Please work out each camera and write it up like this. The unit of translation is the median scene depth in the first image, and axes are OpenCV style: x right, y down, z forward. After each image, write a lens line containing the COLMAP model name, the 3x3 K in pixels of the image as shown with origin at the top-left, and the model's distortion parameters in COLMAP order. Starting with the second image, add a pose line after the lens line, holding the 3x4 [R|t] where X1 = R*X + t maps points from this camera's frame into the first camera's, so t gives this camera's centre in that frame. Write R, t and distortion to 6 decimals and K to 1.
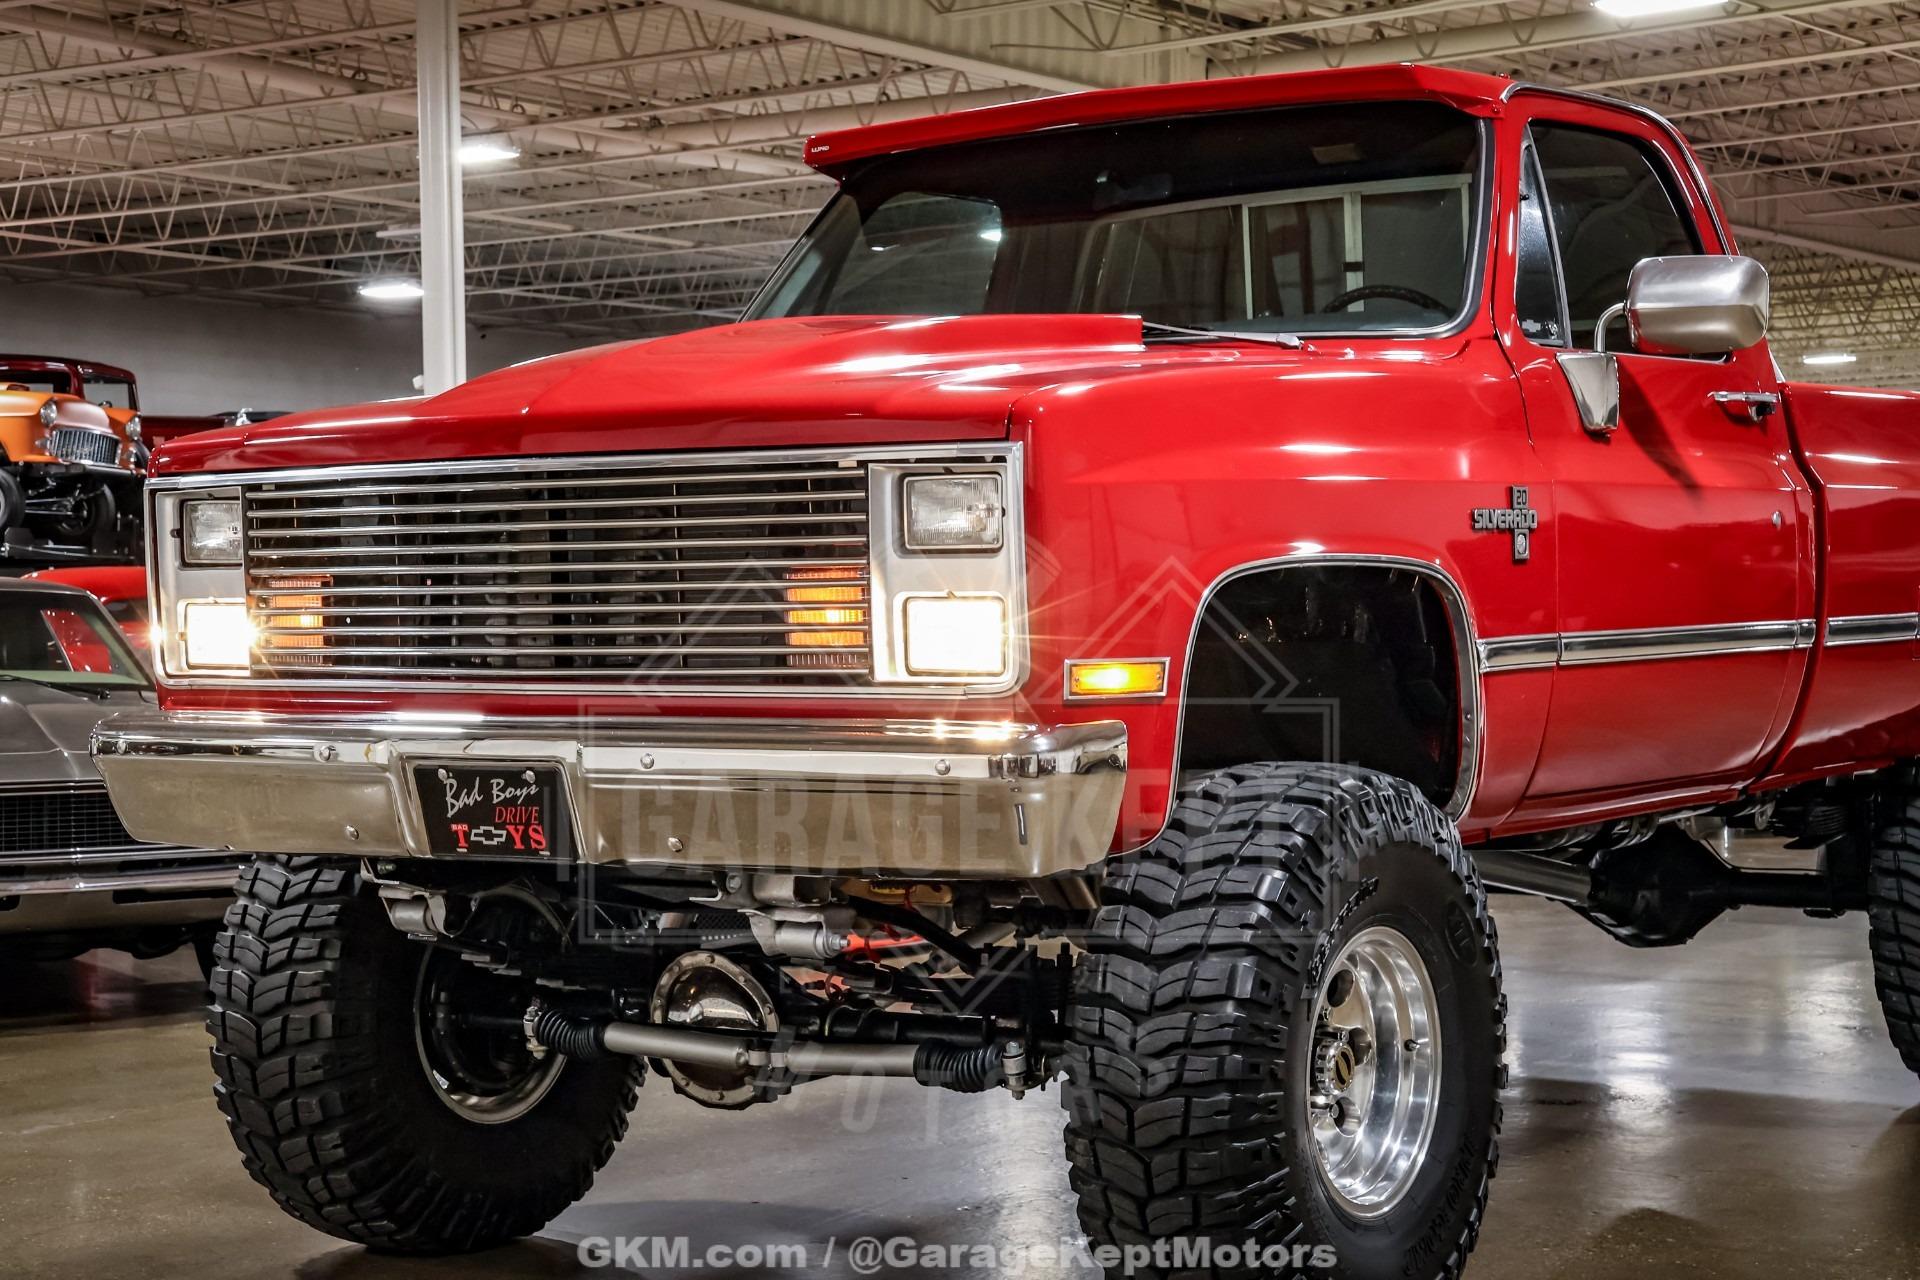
lens RADIAL K [[3278.6, 0, 960.0], [0, 3278.6, 640.0], [0, 0, 1]] dist [0.177022, 0.242494]
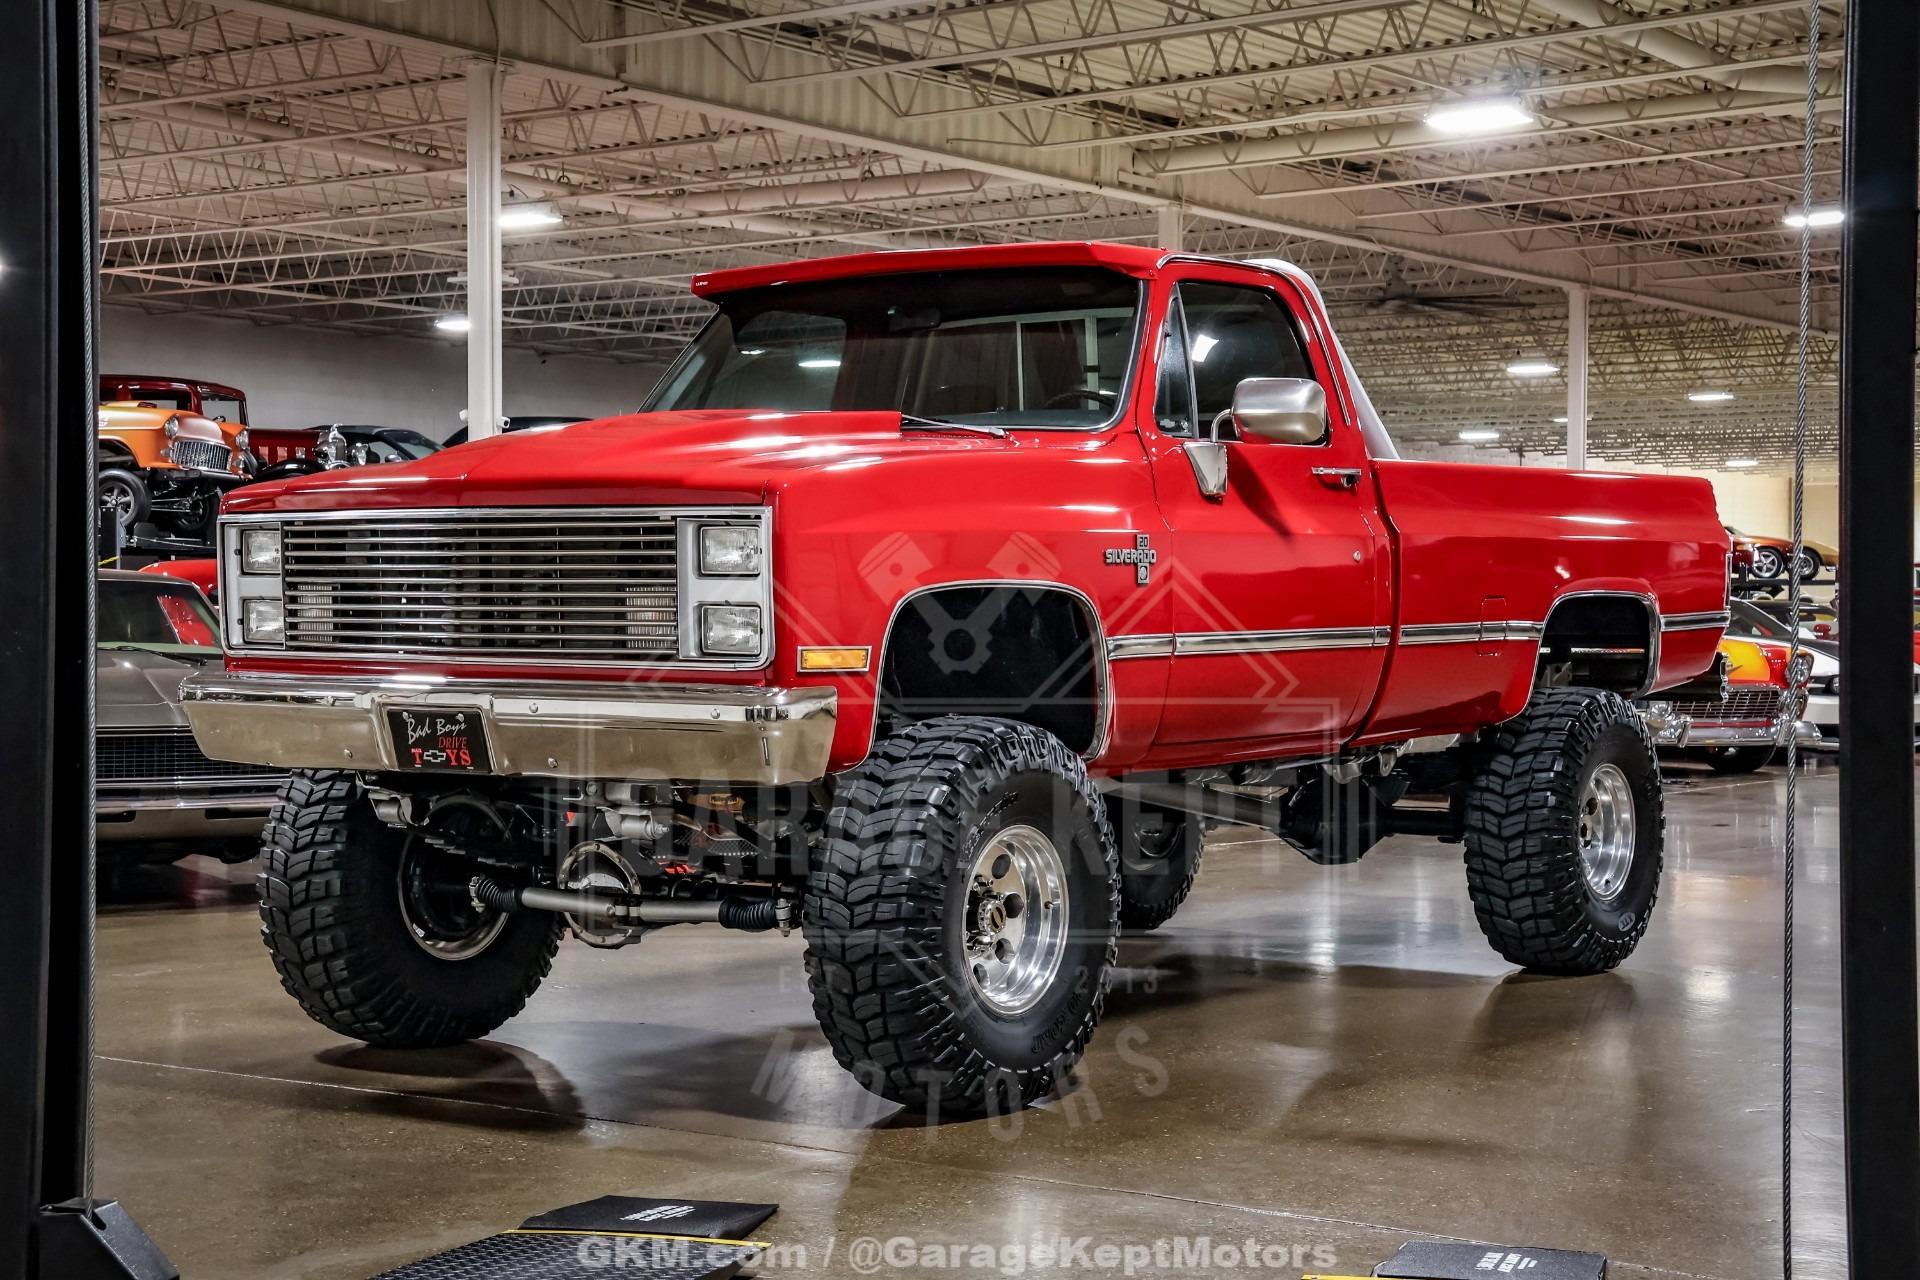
lens RADIAL K [[2928.5, 0, 963.9], [0, 2928.5, 637.6], [0, 0, 1]] dist [0.125687, 0.059642]
pose [[0.999868, 0.015013, -0.006144, 0.093232], [-0.014993, 0.999882, 0.003360, -0.003161], [0.006194, -0.003267, 0.999975, -0.306575]]
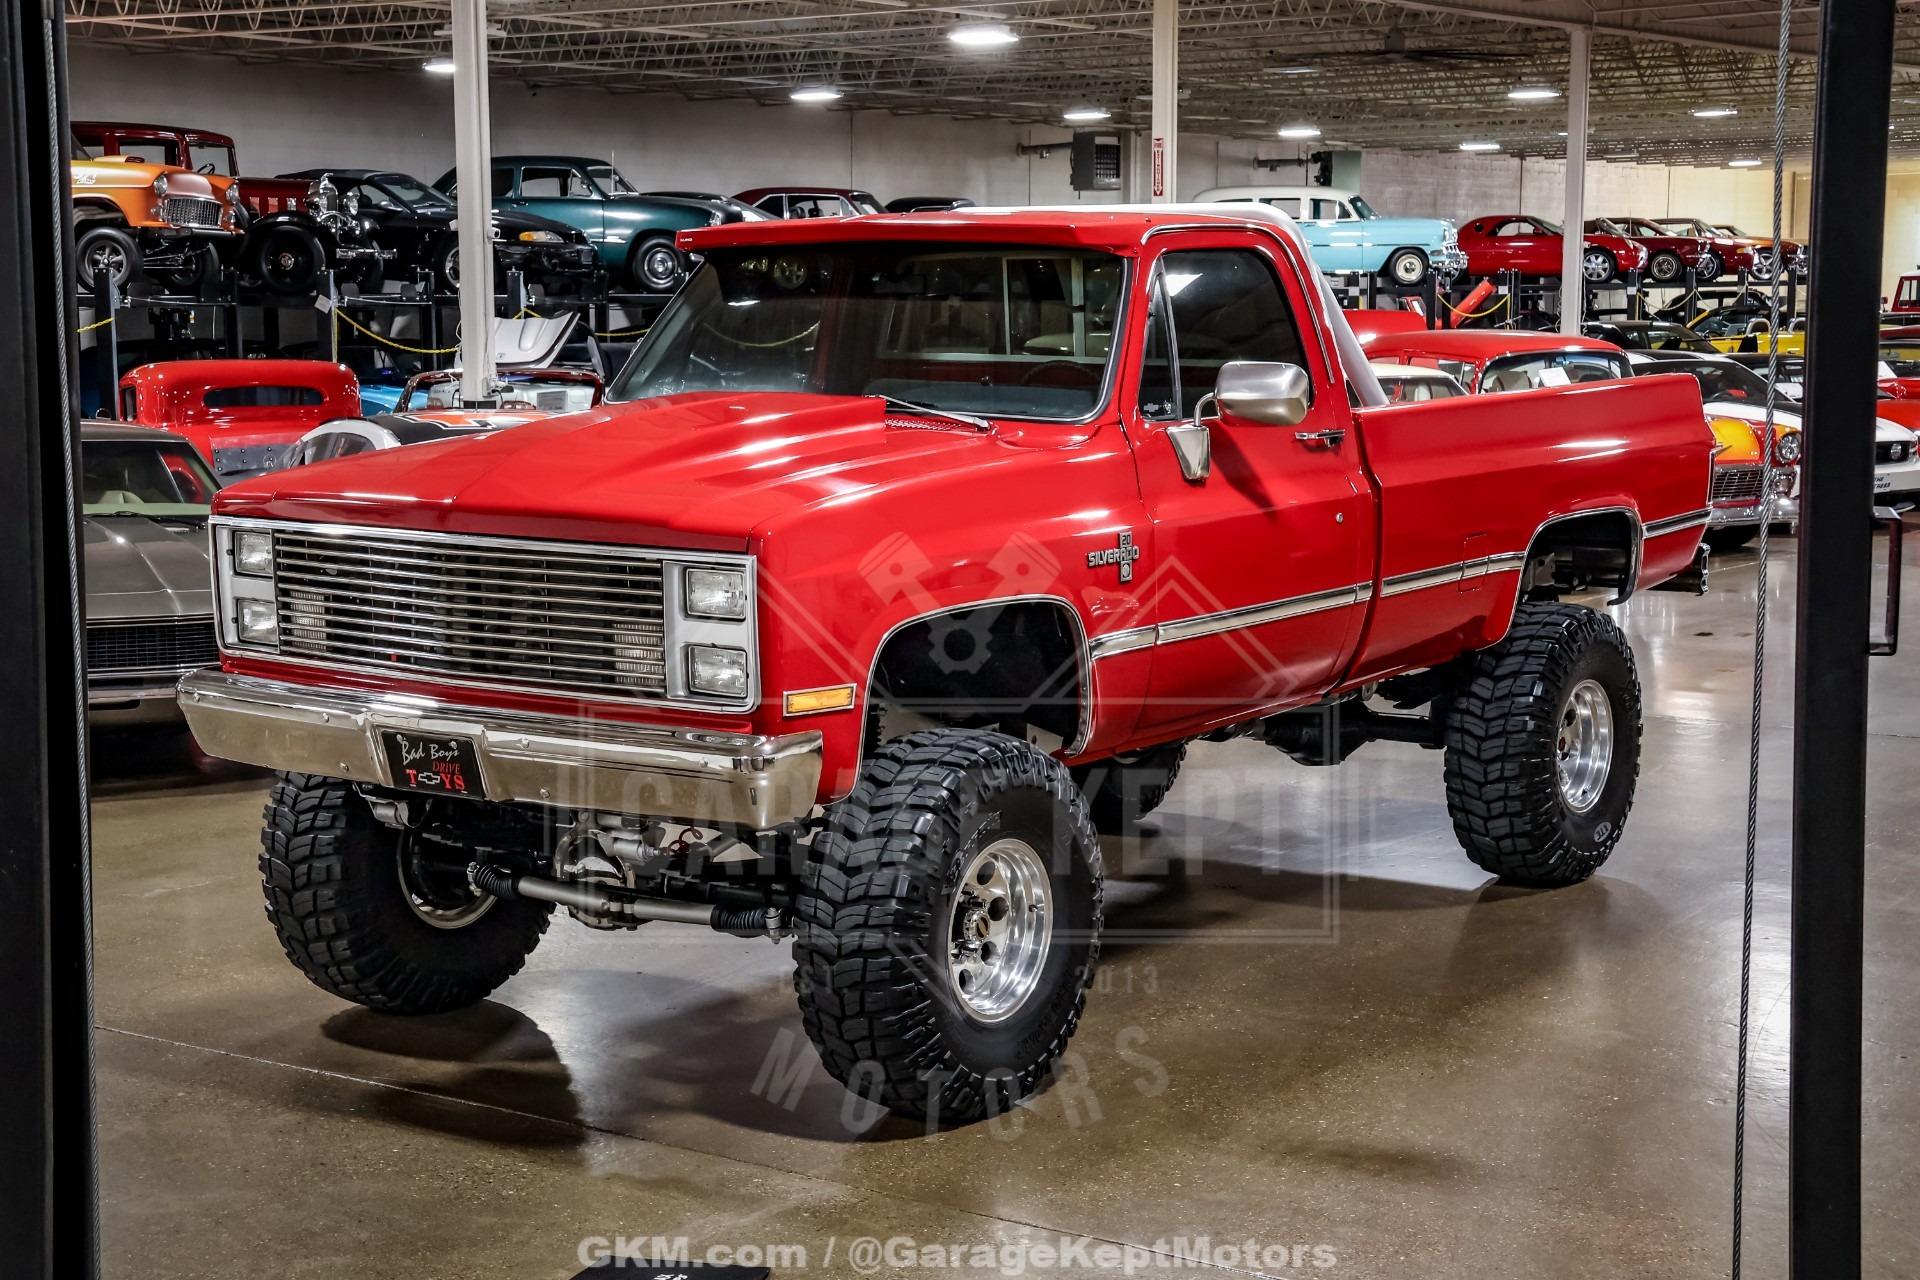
lens RADIAL K [[2908.5, 0, 960.0], [0, 2908.5, 640.0], [0, 0, 1]] dist [0.121120, 0.108784]
pose [[0.999931, 0.010171, -0.005800, 0.097689], [-0.009469, 0.993848, 0.110346, -0.136528], [0.006887, -0.110283, 0.993876, -0.307338]]
